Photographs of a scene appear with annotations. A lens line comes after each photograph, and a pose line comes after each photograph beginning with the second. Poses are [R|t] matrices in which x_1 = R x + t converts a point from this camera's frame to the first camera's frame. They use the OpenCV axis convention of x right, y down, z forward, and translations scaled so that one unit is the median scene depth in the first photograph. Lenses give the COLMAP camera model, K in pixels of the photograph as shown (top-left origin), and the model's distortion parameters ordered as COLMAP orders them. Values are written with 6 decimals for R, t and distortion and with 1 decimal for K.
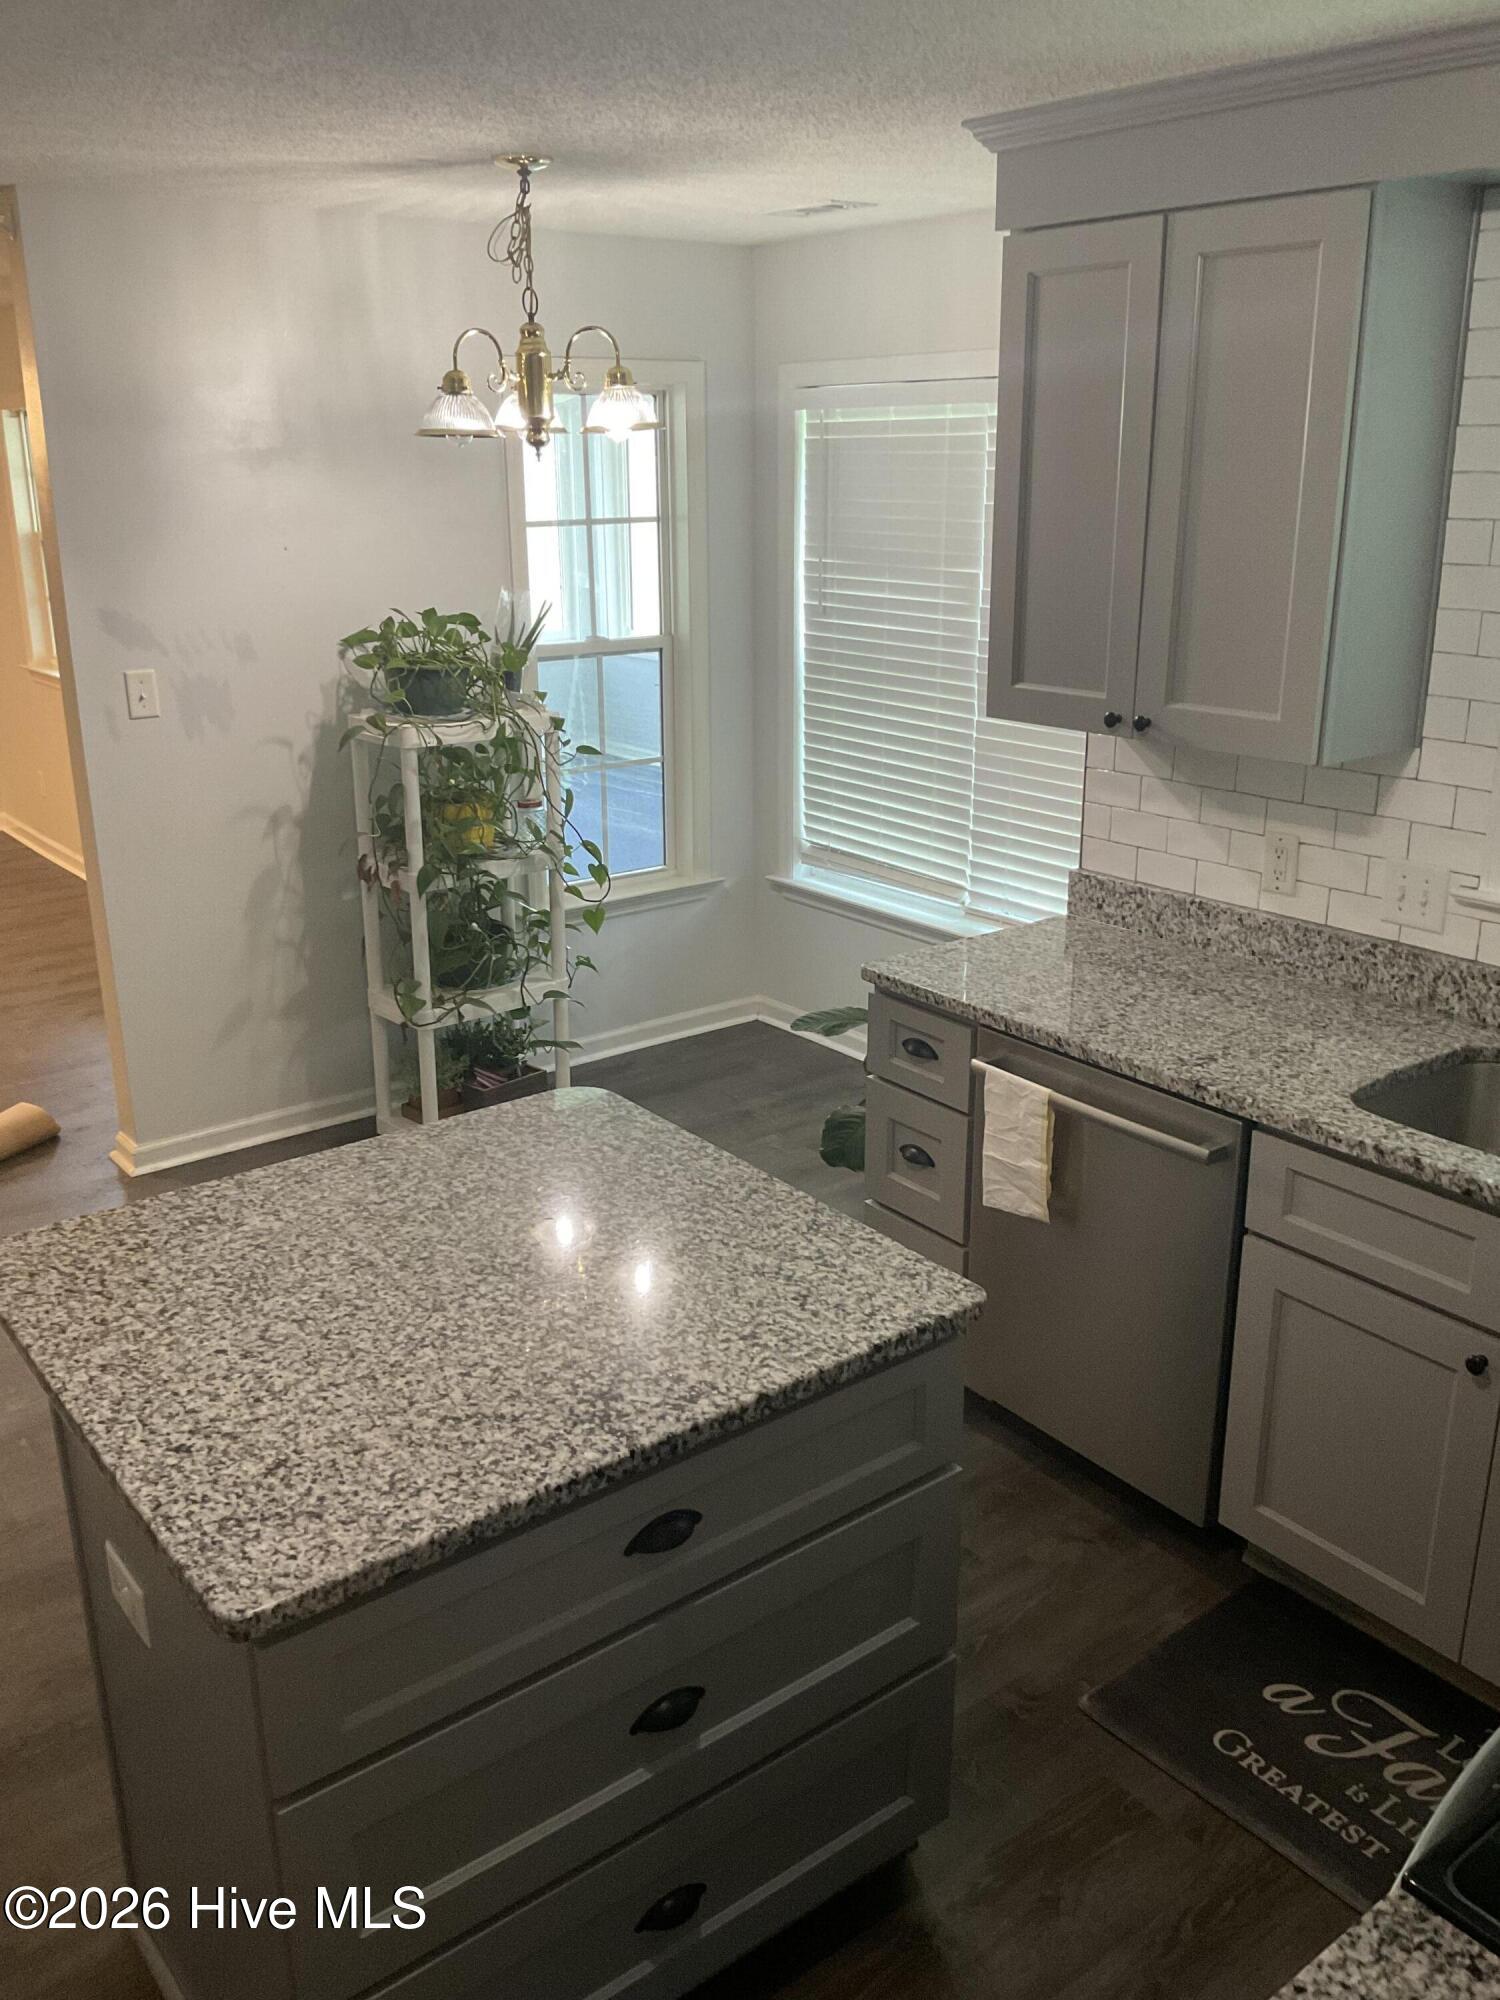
lens RADIAL K [[1671.3, 0, 755.8], [0, 1671.3, 994.7], [0, 0, 1]] dist [0.119764, -0.205240]
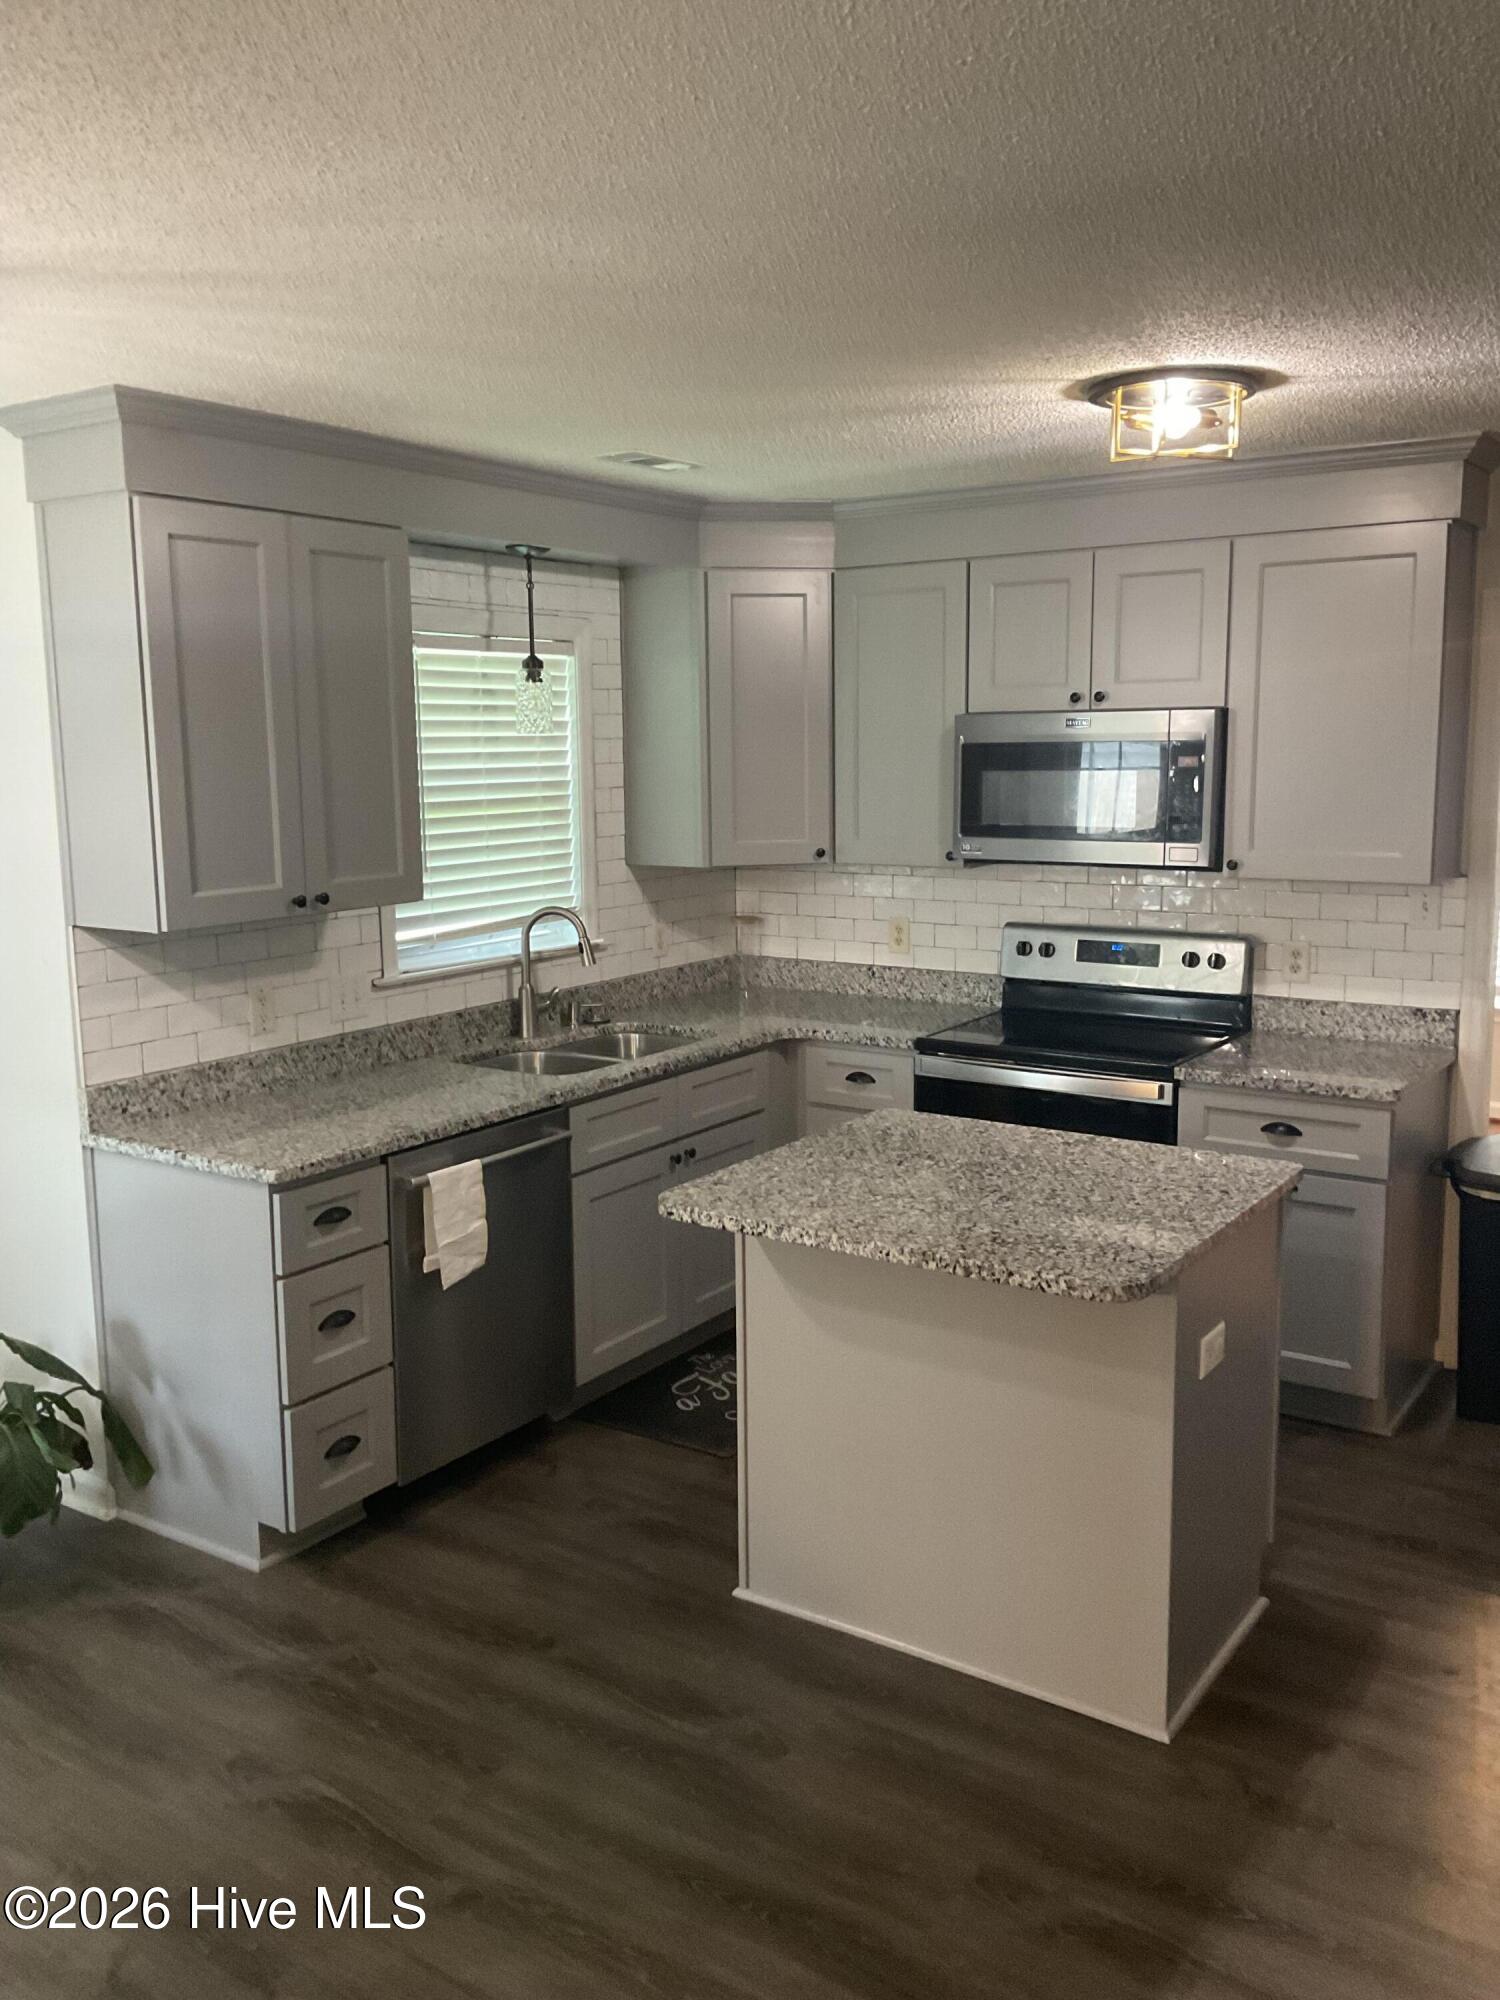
lens RADIAL K [[1671.3, 0, 755.8], [0, 1671.3, 994.7], [0, 0, 1]] dist [0.119764, -0.205240]
pose [[-0.318565, -0.135329, 0.938191, -1.014935], [0.306693, 0.921803, 0.237104, -0.280532], [-0.896914, 0.363270, -0.252150, 1.005396]]
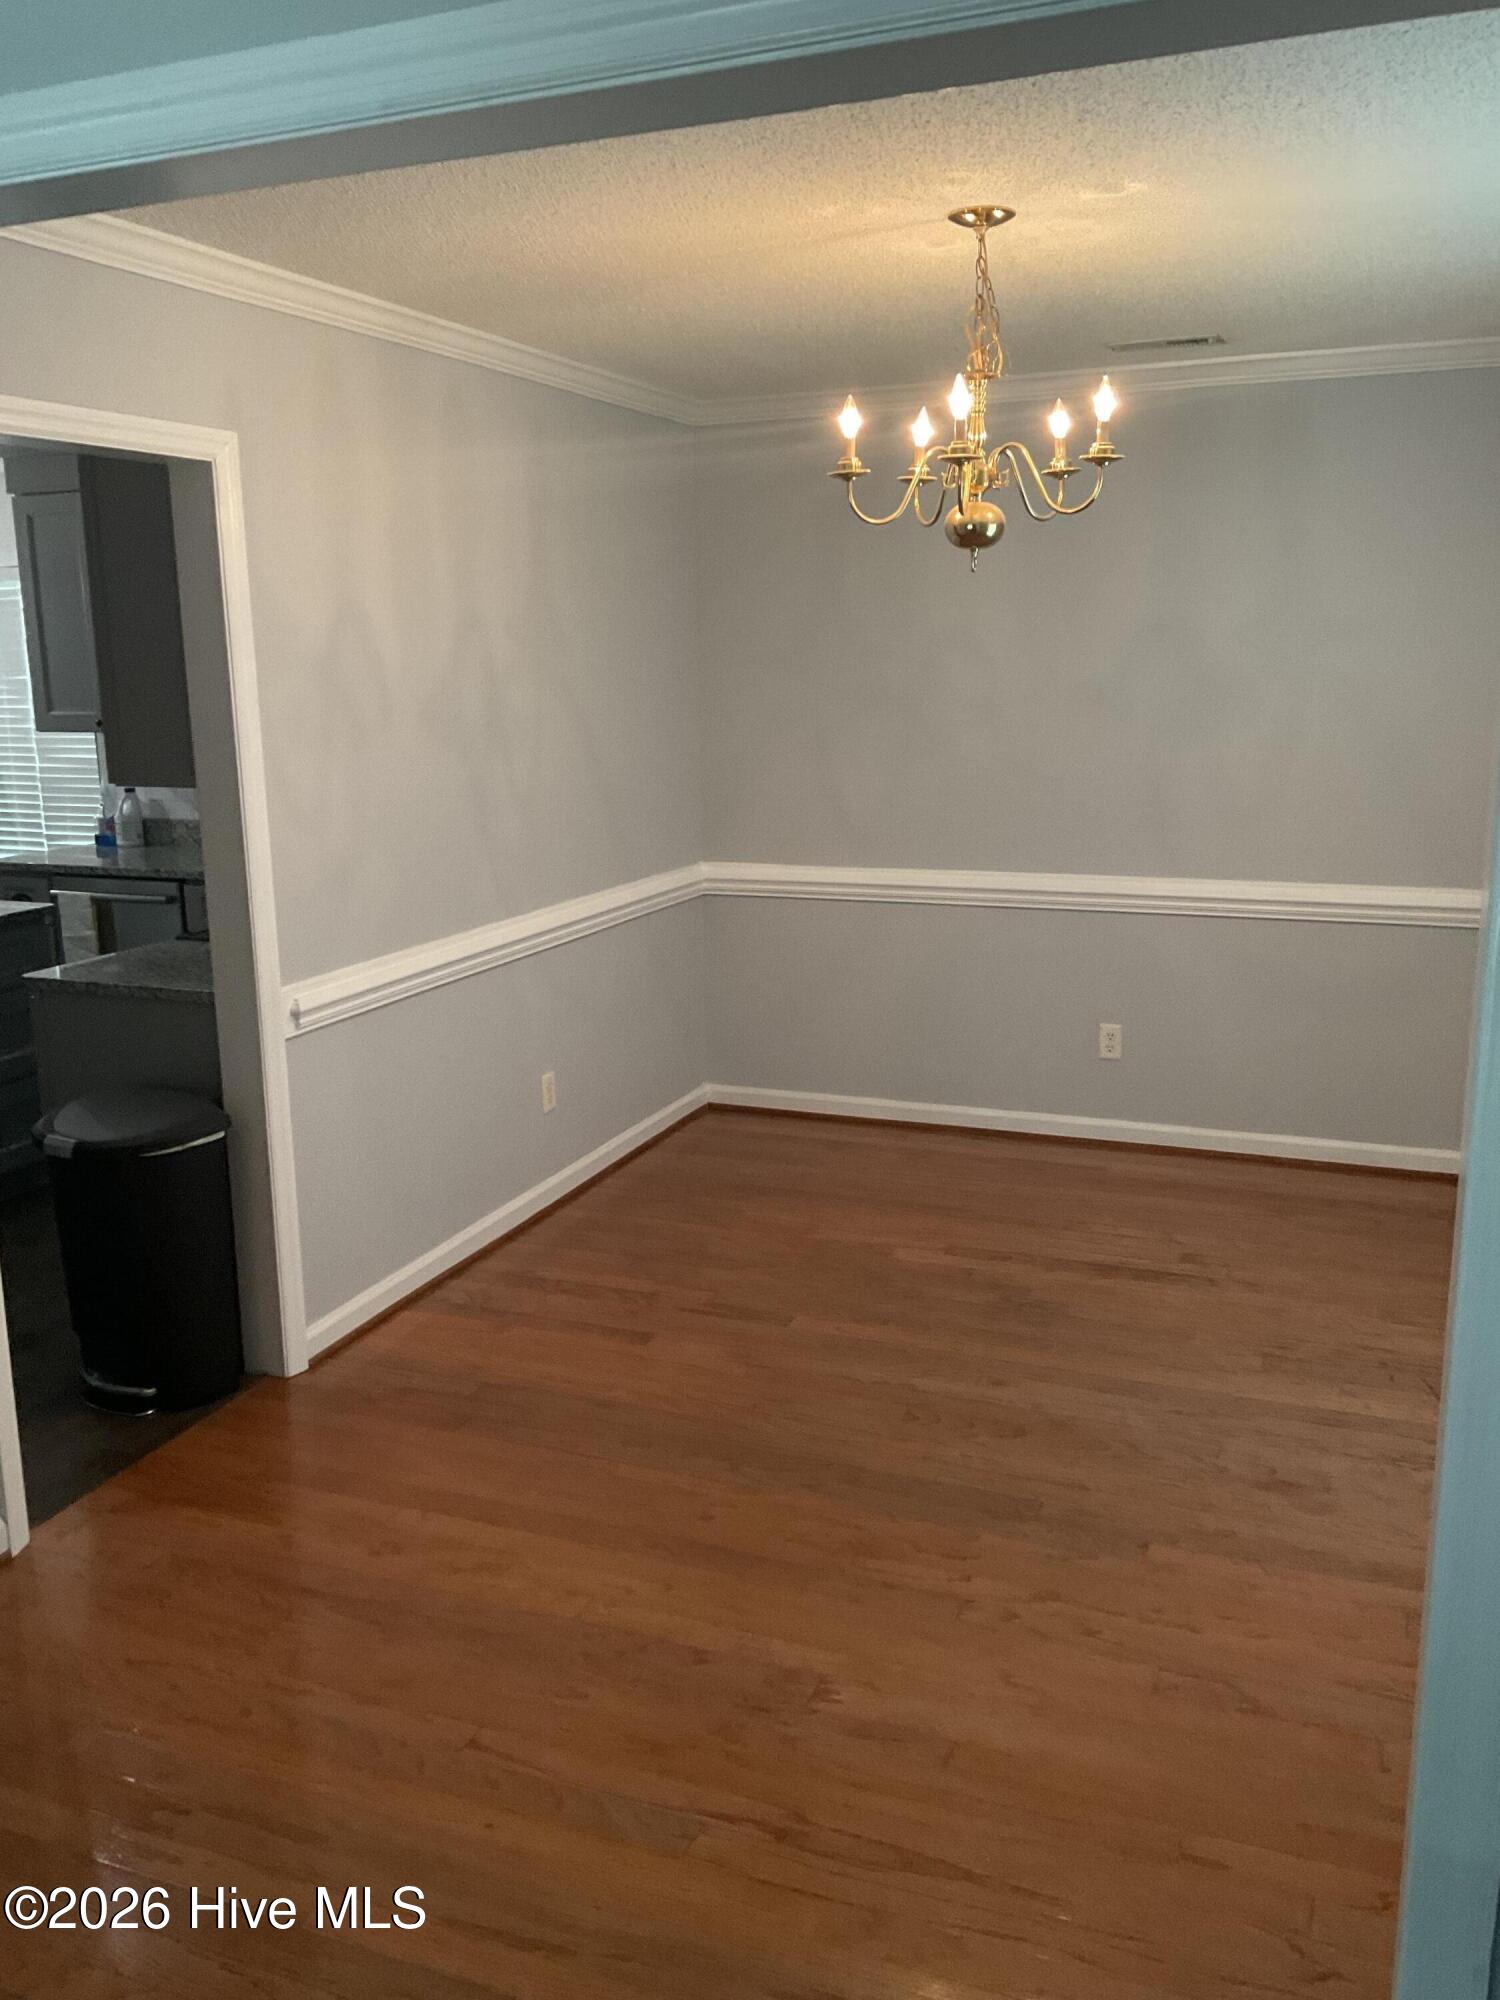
lens RADIAL K [[1671.3, 0, 755.8], [0, 1671.3, 994.7], [0, 0, 1]] dist [0.119764, -0.205240]
pose [[0.868697, -0.106405, 0.483781, -0.128152], [0.162009, 0.983974, -0.074491, 0.435520], [-0.468101, 0.143086, 0.872013, -1.110076]]
